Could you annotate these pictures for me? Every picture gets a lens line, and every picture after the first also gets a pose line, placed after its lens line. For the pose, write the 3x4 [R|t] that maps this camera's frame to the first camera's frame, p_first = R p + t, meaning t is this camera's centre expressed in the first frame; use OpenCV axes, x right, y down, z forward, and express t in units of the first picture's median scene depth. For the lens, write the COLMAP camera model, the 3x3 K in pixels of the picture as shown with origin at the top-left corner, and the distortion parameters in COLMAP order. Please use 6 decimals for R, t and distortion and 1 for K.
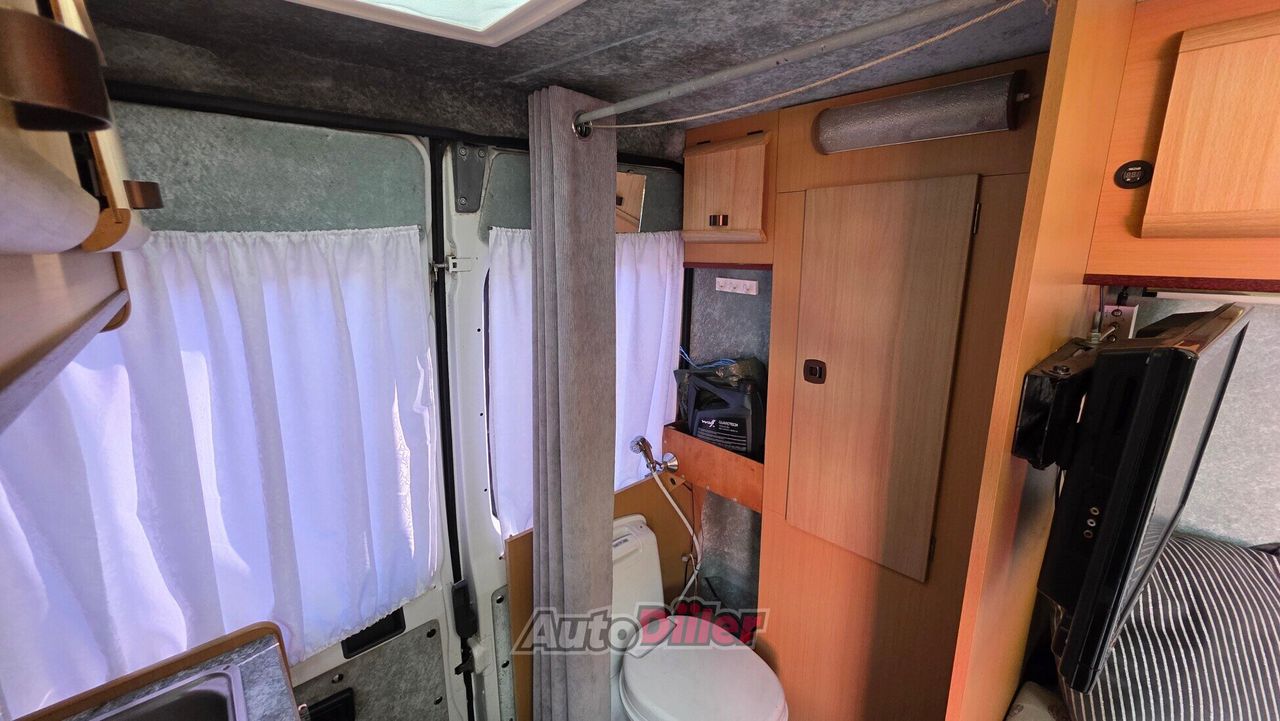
lens RADIAL K [[508.0, 0, 641.7], [0, 508.0, 360.9], [0, 0, 1]] dist [-0.002389, -0.000041]
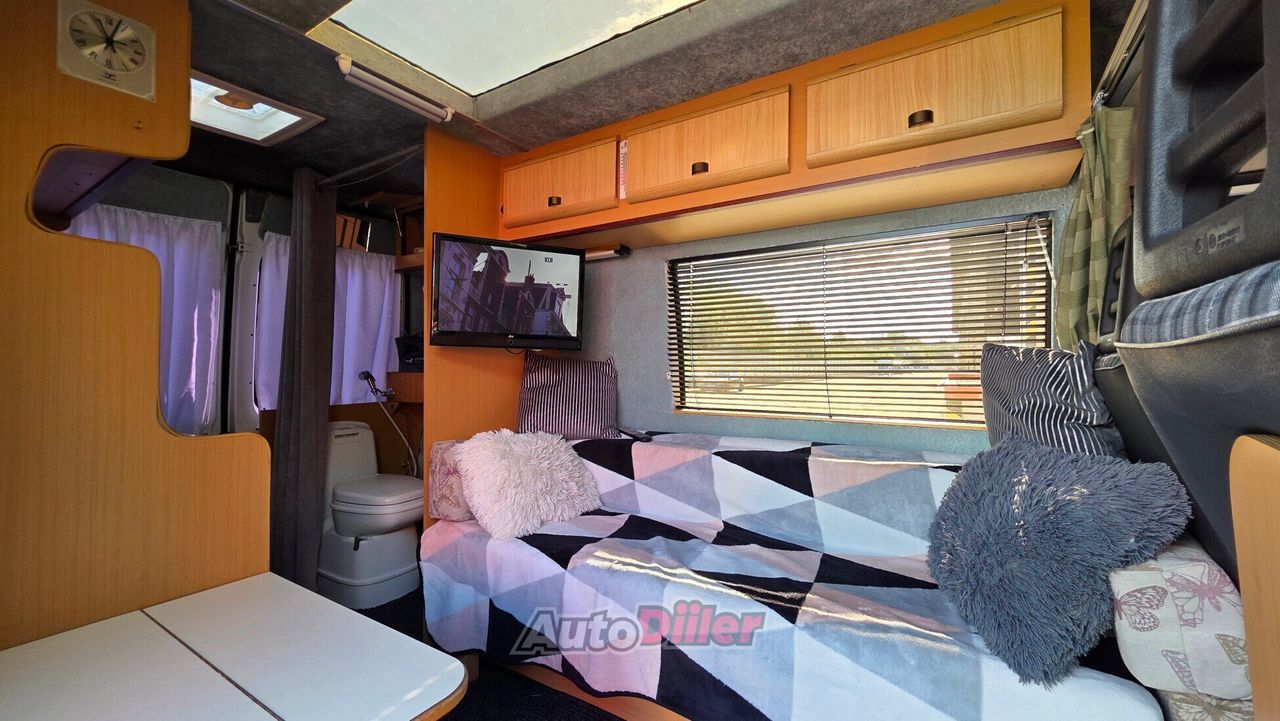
lens RADIAL K [[508.0, 0, 638.6], [0, 508.0, 361.7], [0, 0, 1]] dist [-0.002389, -0.000041]
pose [[0.964141, 0.007441, 0.265287, 0.586433], [0.052974, 0.974095, -0.219846, 0.751321], [-0.260051, 0.226016, 0.938771, -1.120917]]
